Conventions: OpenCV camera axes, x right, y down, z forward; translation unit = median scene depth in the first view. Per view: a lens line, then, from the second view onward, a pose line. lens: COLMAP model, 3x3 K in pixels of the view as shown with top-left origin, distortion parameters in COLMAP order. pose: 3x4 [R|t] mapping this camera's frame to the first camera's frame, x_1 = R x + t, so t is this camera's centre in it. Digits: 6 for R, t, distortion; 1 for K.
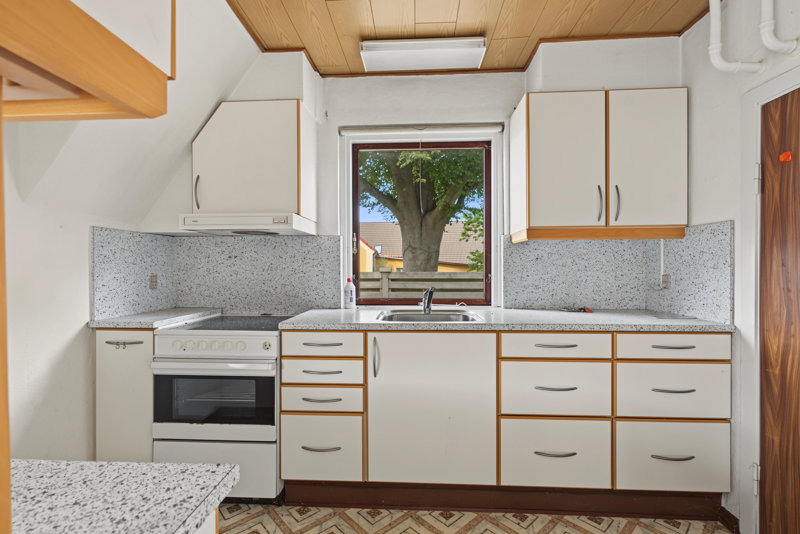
lens RADIAL K [[361.6, 0, 399.9], [0, 361.6, 268.7], [0, 0, 1]] dist [-0.002540, 0.000177]
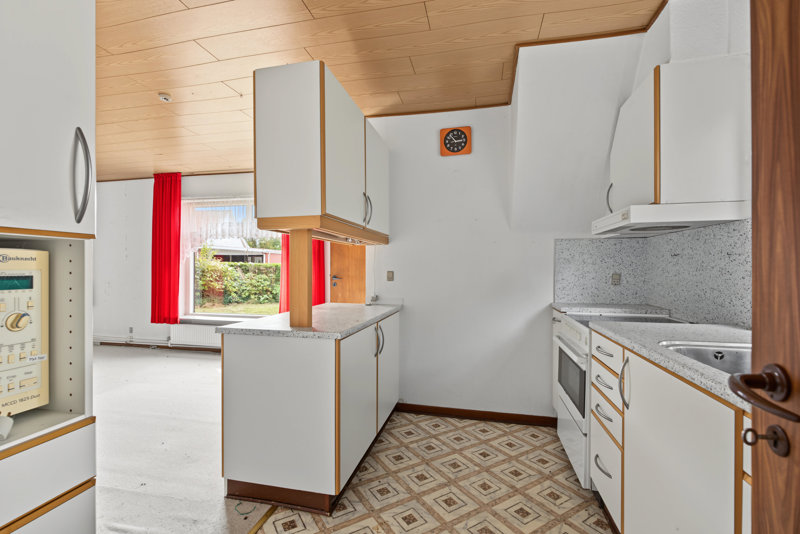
lens RADIAL K [[361.6, 0, 400.1], [0, 361.6, 267.0], [0, 0, 1]] dist [-0.002540, 0.000177]
pose [[-0.171613, -0.003681, -0.985158, 0.661957], [-0.005607, 0.999980, -0.002760, 0.004366], [0.985149, 0.005050, -0.171630, 0.564916]]
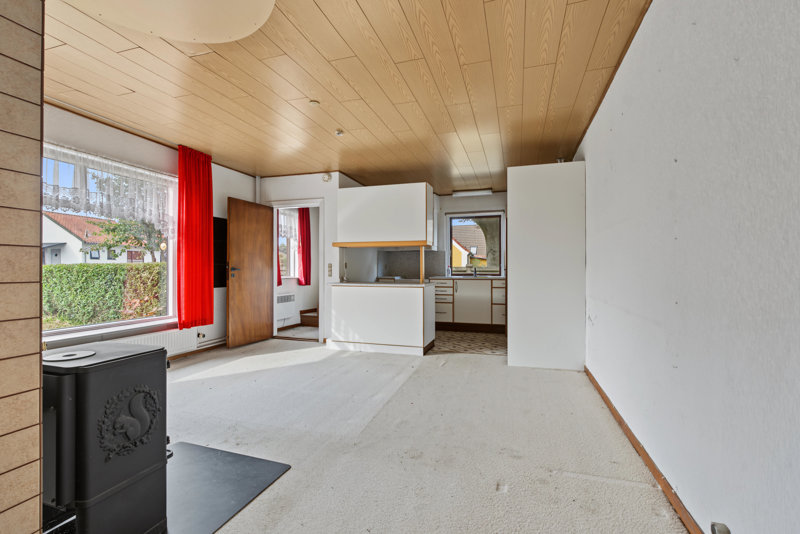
lens RADIAL K [[361.6, 0, 402.2], [0, 361.6, 266.1], [0, 0, 1]] dist [-0.002540, 0.000177]
pose [[0.965643, -0.000196, -0.259873, 0.293394], [-0.001771, 0.999972, -0.007336, 0.059447], [0.259867, 0.007545, 0.965615, -2.199917]]
